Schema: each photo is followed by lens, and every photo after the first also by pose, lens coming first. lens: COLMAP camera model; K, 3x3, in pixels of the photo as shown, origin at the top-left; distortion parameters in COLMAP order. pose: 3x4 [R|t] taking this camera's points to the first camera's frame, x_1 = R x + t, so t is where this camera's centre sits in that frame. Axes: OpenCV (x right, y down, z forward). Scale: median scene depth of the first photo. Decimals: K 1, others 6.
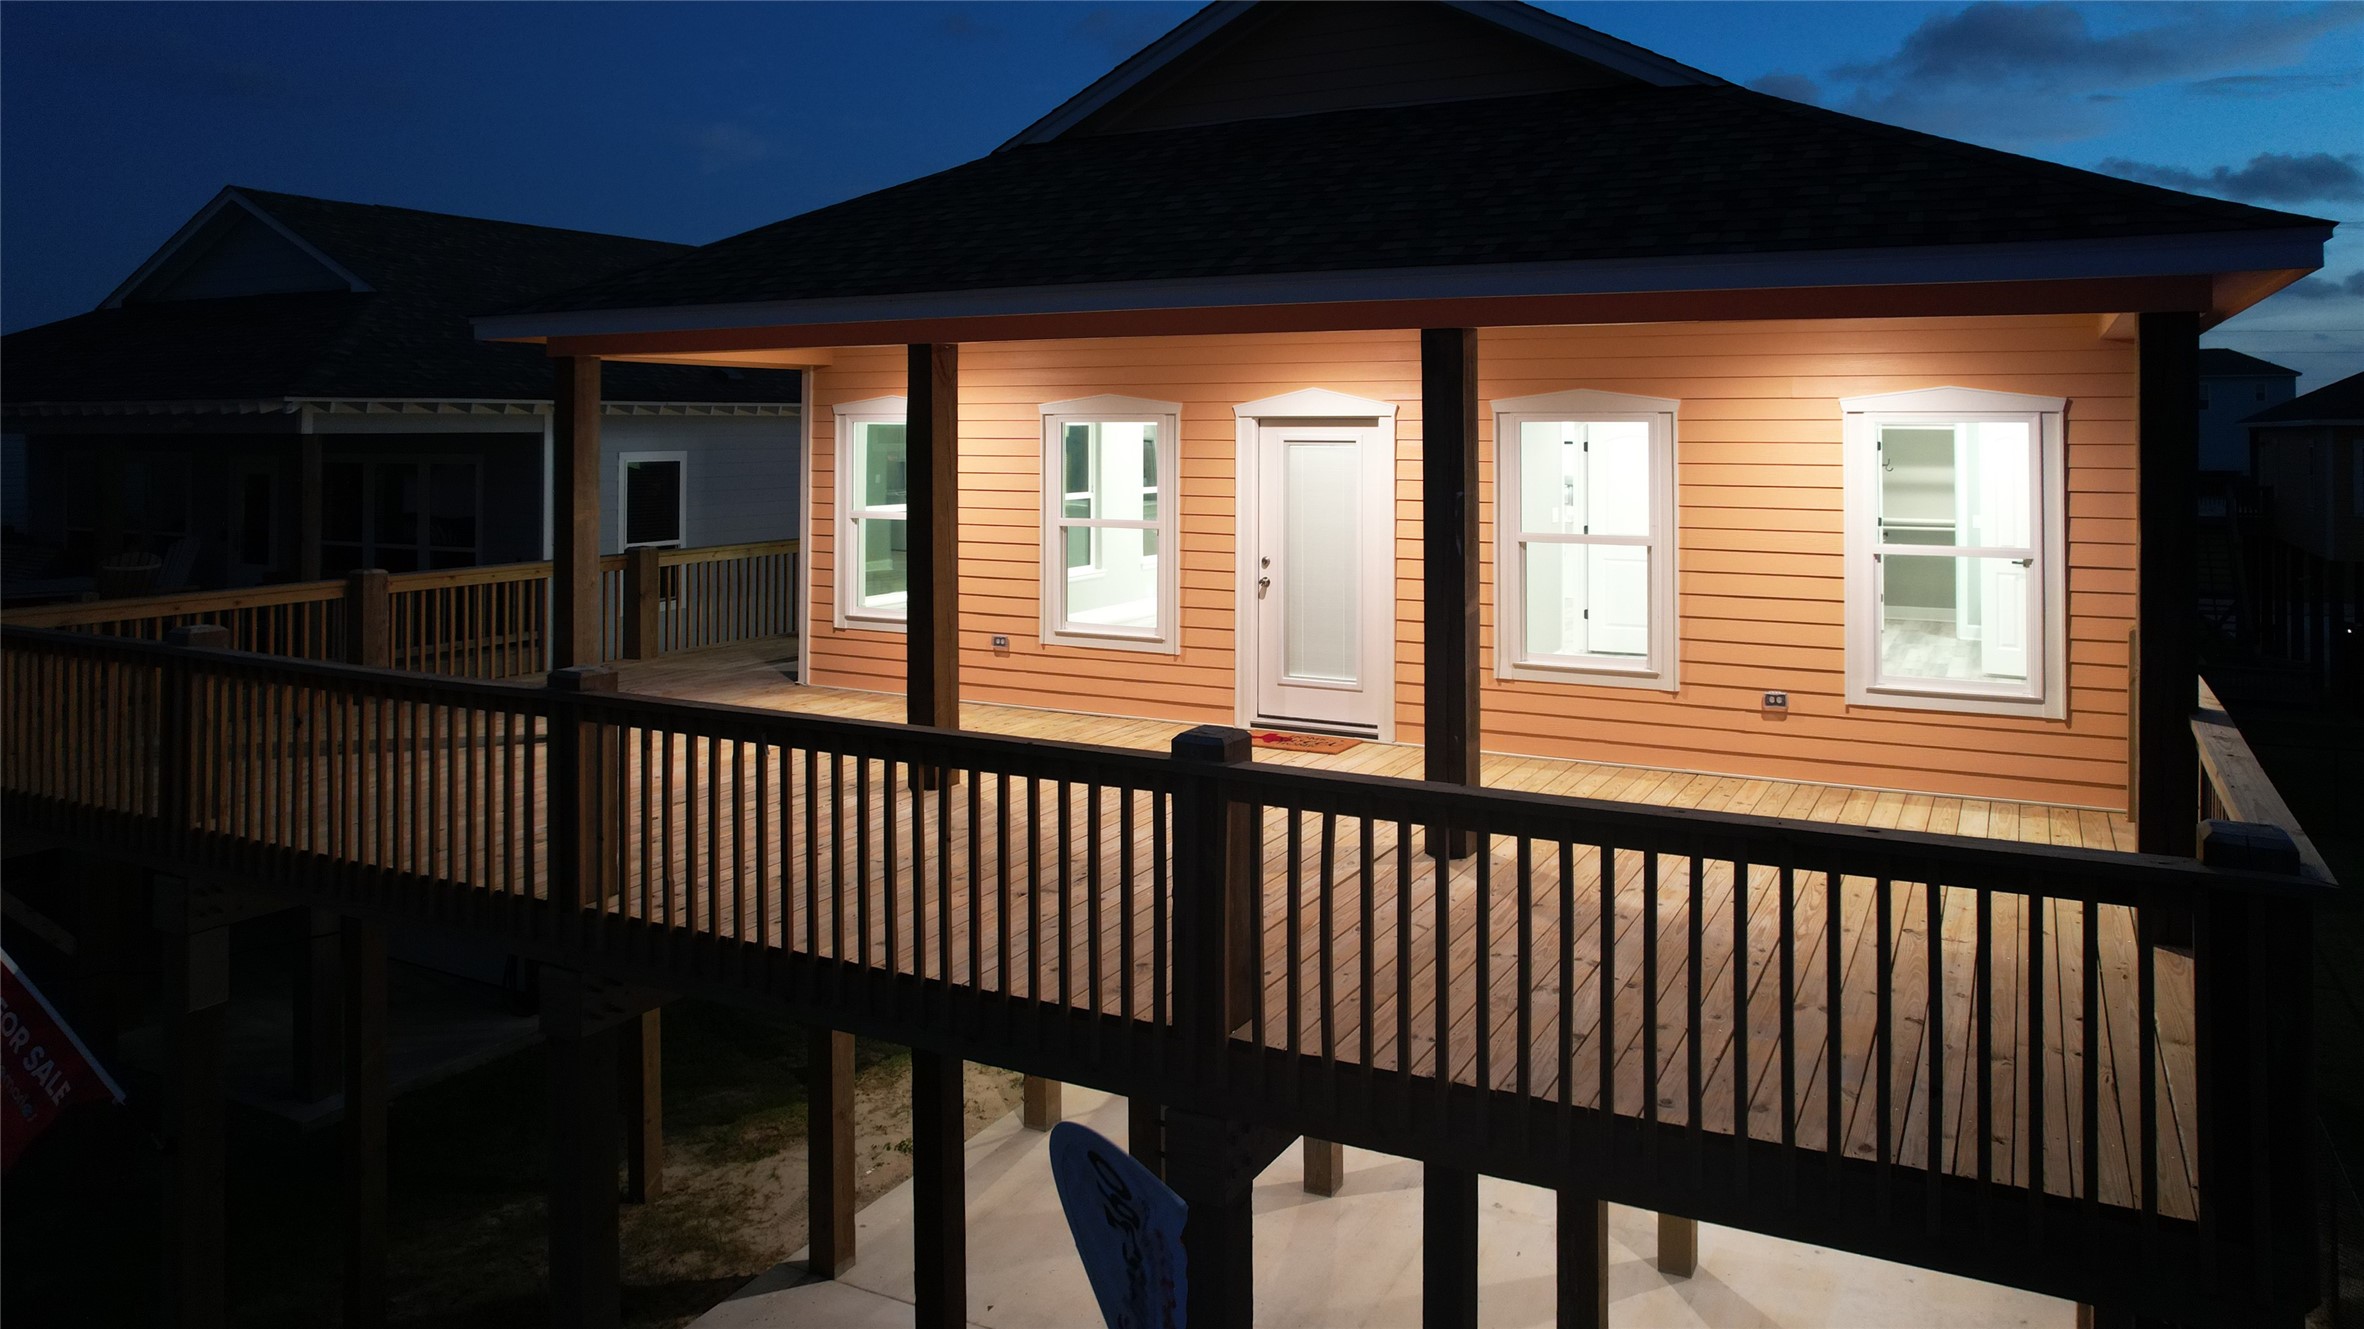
lens RADIAL K [[1506.7, 0, 1233.8], [0, 1506.7, 428.9], [0, 0, 1]] dist [-0.009804, -0.002641]
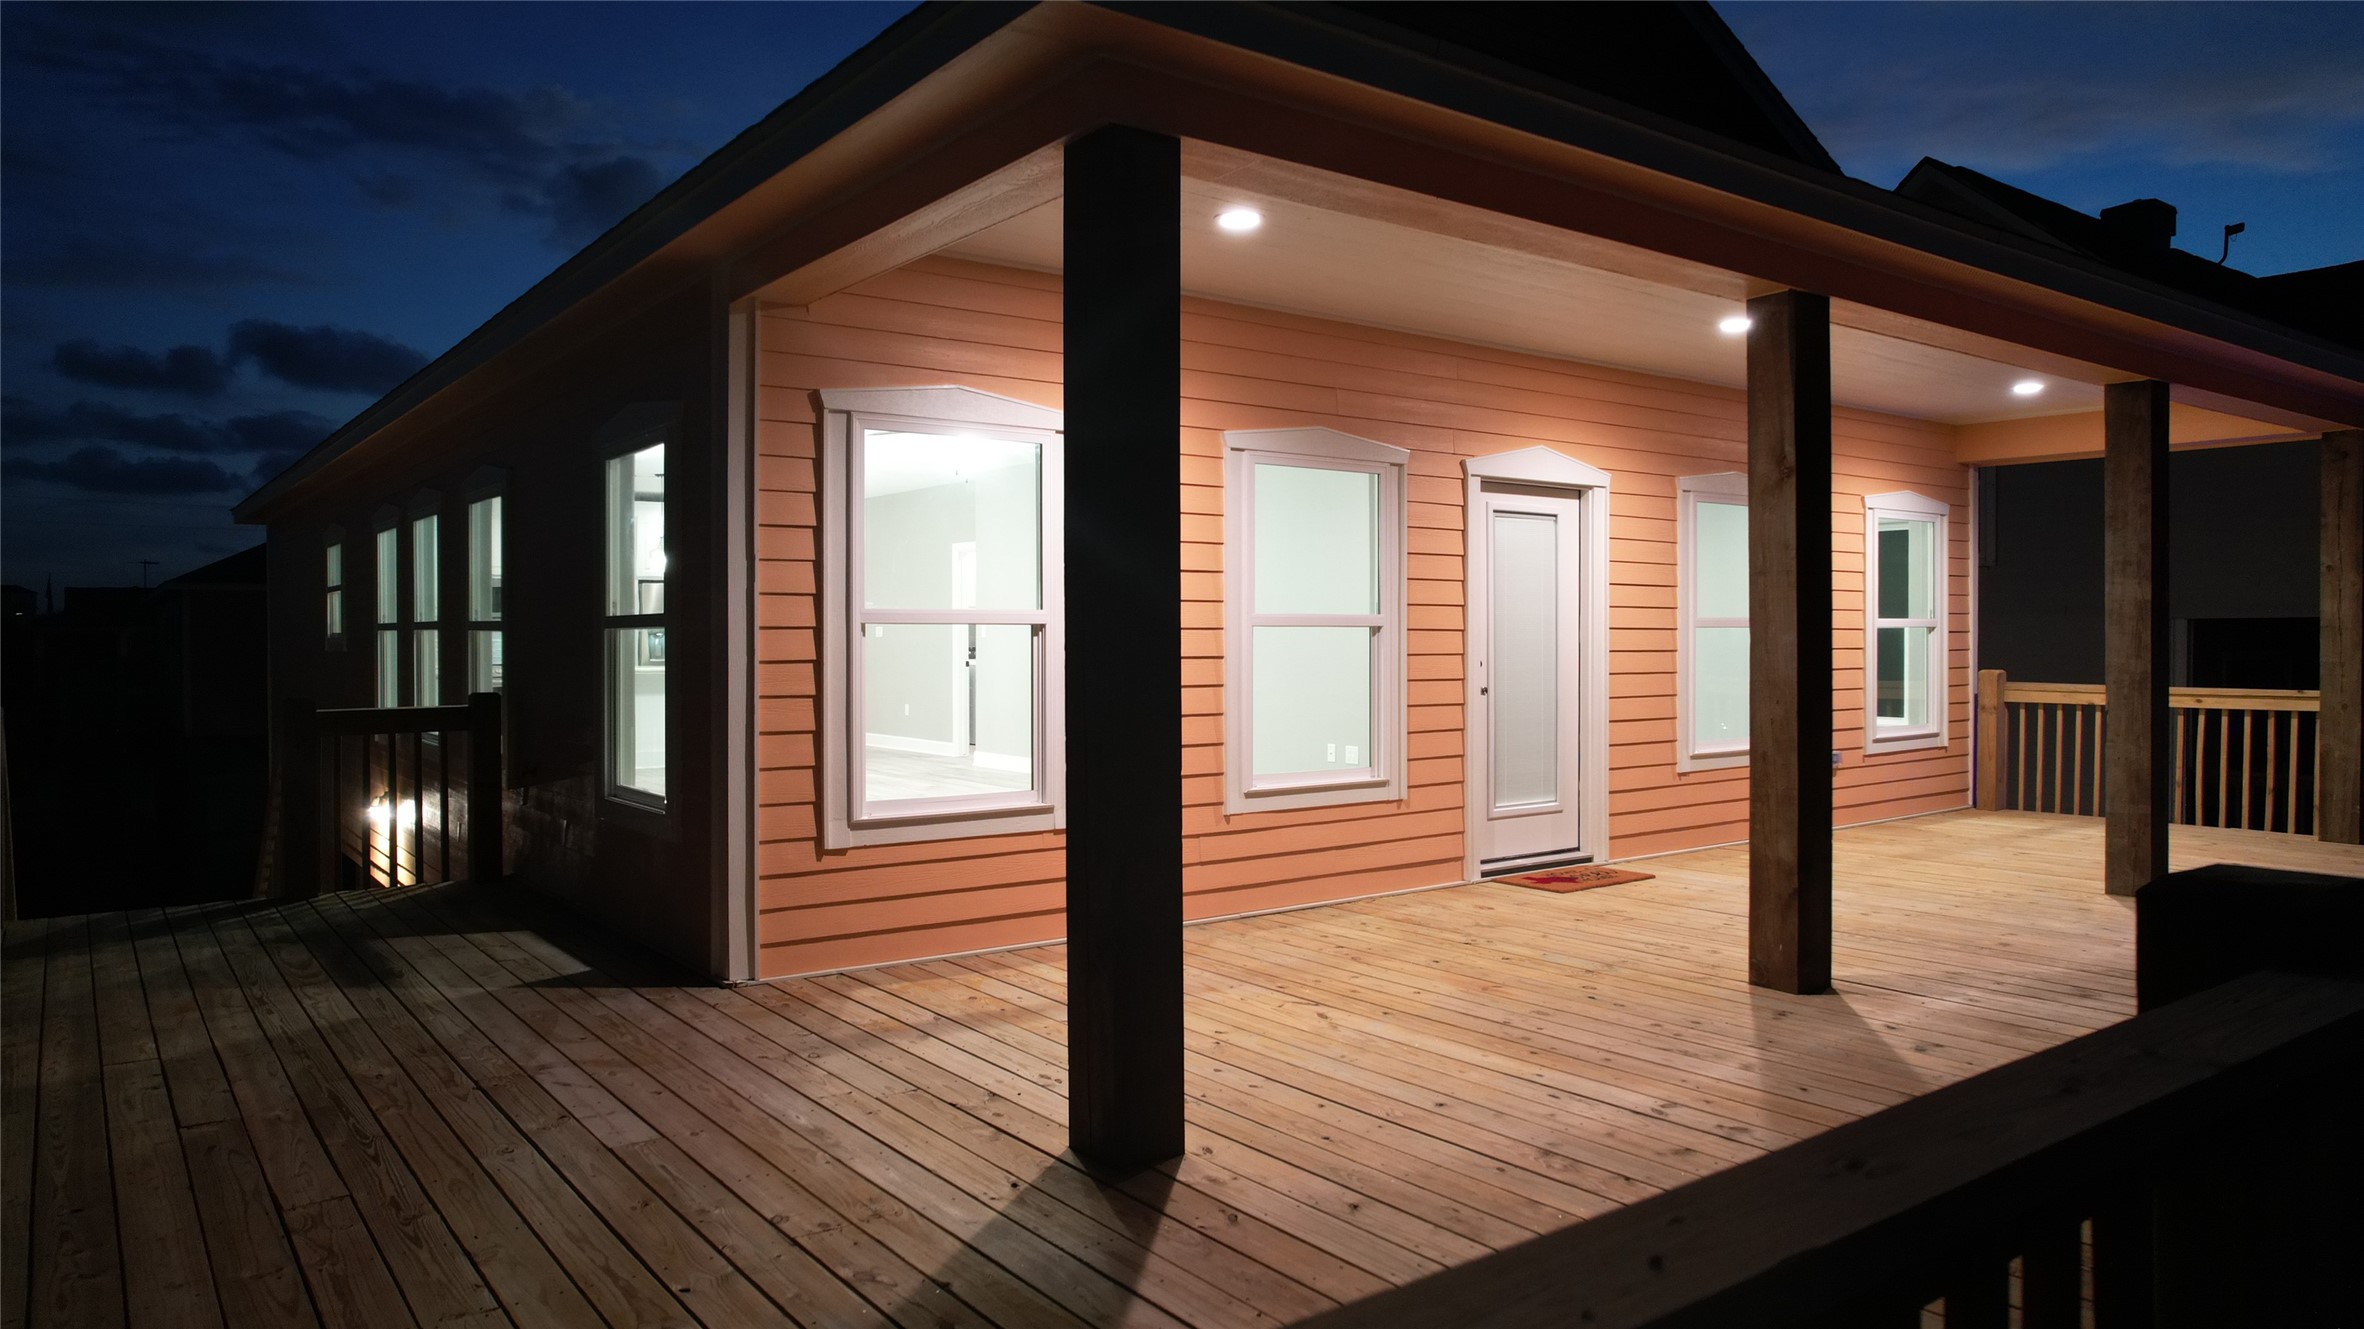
lens RADIAL K [[1572.6, 0, 1220.4], [0, 1572.6, 659.0], [0, 0, 1]] dist [-0.032492, -0.001287]
pose [[0.434906, -0.017021, 0.900315, -0.752653], [-0.000480, 0.999817, 0.019134, 0.068593], [-0.900476, -0.008753, 0.434818, 0.753604]]
